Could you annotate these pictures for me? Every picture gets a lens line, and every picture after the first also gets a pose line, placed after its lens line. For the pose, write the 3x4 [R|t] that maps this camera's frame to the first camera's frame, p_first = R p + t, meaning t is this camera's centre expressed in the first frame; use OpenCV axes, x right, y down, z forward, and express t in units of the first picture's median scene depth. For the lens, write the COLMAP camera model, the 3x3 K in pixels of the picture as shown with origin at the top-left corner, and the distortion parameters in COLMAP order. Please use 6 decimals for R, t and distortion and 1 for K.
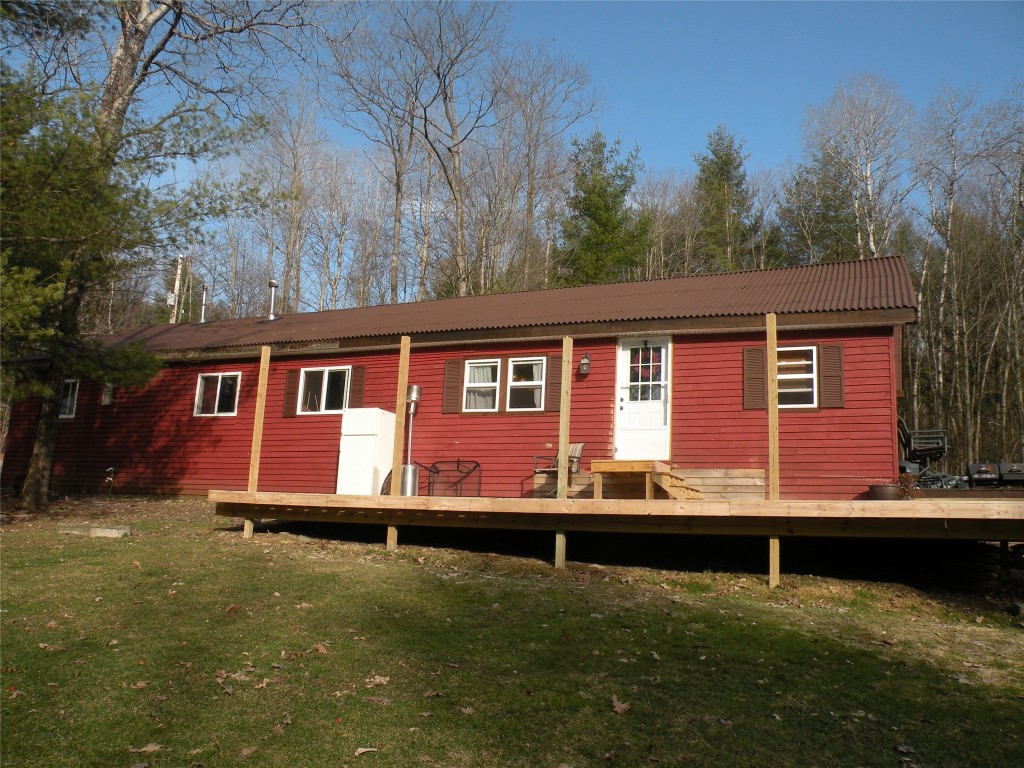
lens RADIAL K [[800.5, 0, 512.0], [0, 800.5, 384.0], [0, 0, 1]] dist [-0.172595, 0.208071]
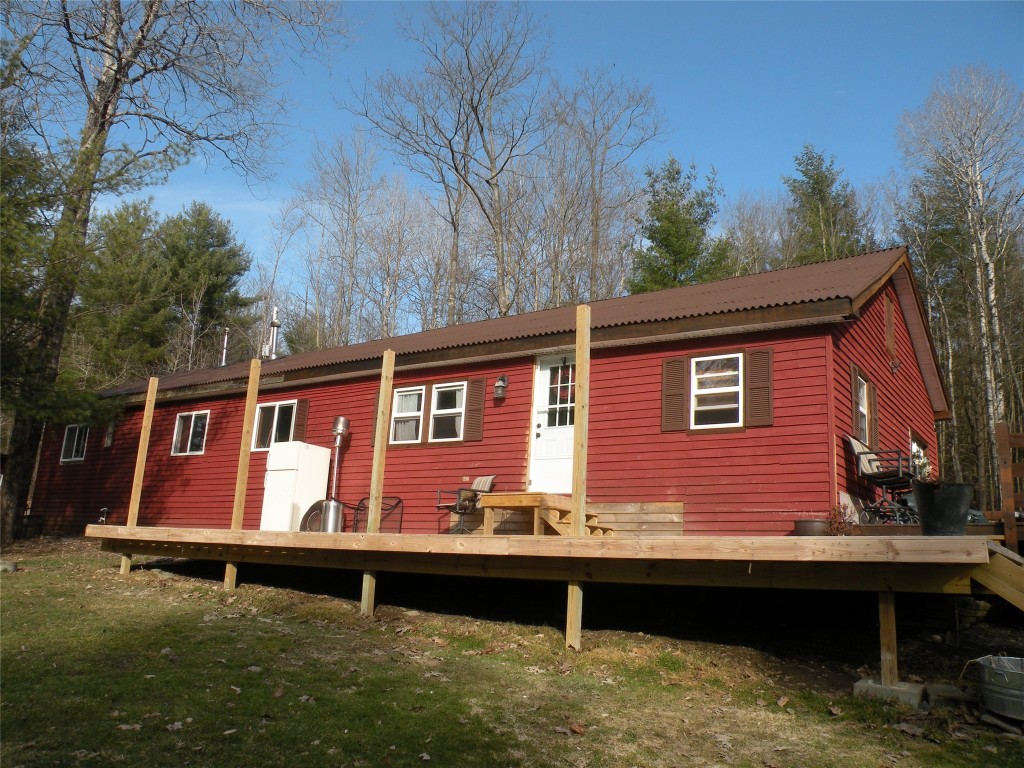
lens RADIAL K [[800.5, 0, 512.0], [0, 800.5, 384.0], [0, 0, 1]] dist [-0.172595, 0.208071]
pose [[0.982265, -0.034487, -0.184300, 0.267889], [0.023561, 0.997850, -0.061153, 0.026608], [0.186012, 0.055726, 0.980966, 0.121528]]
